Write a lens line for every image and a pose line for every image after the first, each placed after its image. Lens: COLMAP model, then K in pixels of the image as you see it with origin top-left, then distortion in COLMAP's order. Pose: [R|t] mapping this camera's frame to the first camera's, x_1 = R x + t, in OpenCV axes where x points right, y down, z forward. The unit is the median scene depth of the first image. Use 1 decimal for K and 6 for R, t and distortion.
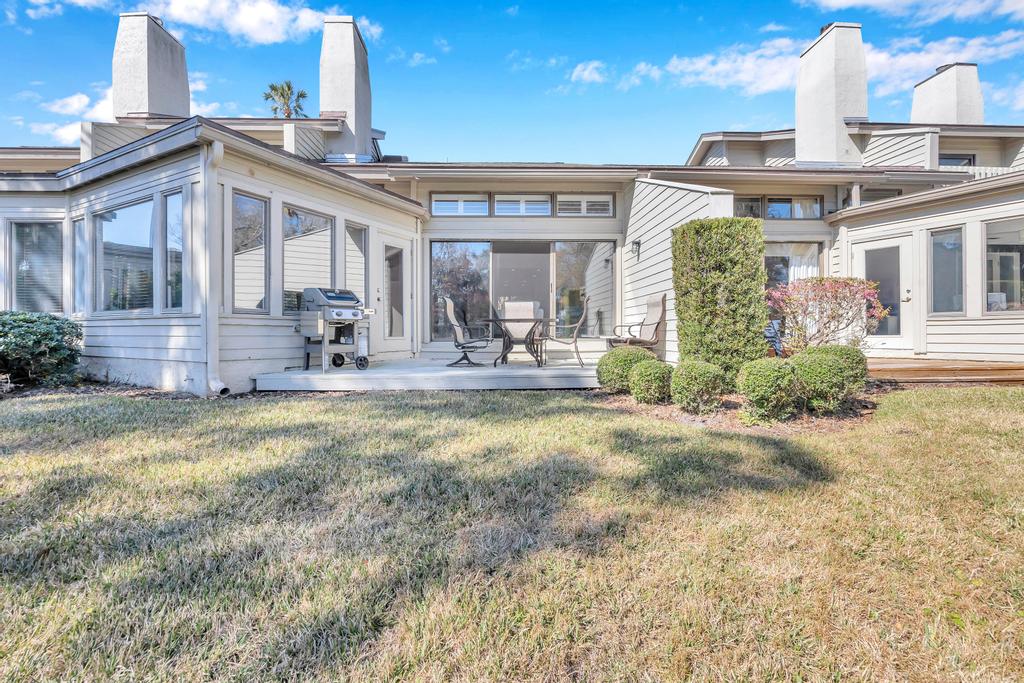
lens RADIAL K [[453.5, 0, 509.6], [0, 453.5, 334.4], [0, 0, 1]] dist [-0.019097, 0.000644]
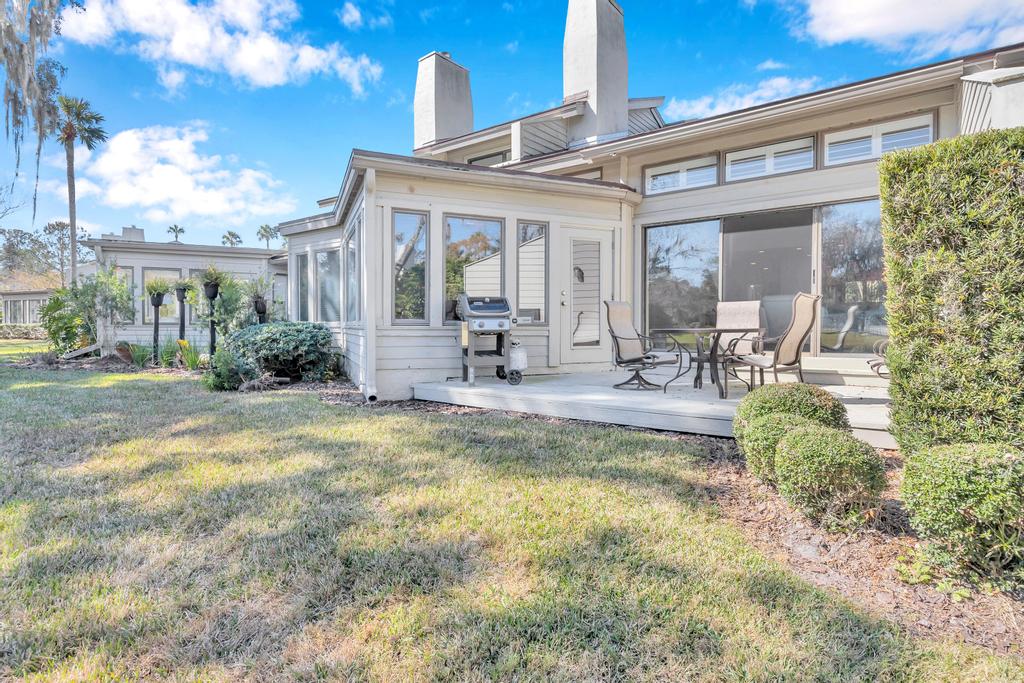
lens RADIAL K [[513.8, 0, 505.2], [0, 513.8, 335.0], [0, 0, 1]] dist [-0.010669, 0.000389]
pose [[0.775660, 0.011612, -0.631044, 0.234514], [-0.004519, 0.999907, 0.012844, -0.026414], [0.631135, -0.007111, 0.775641, 0.140577]]
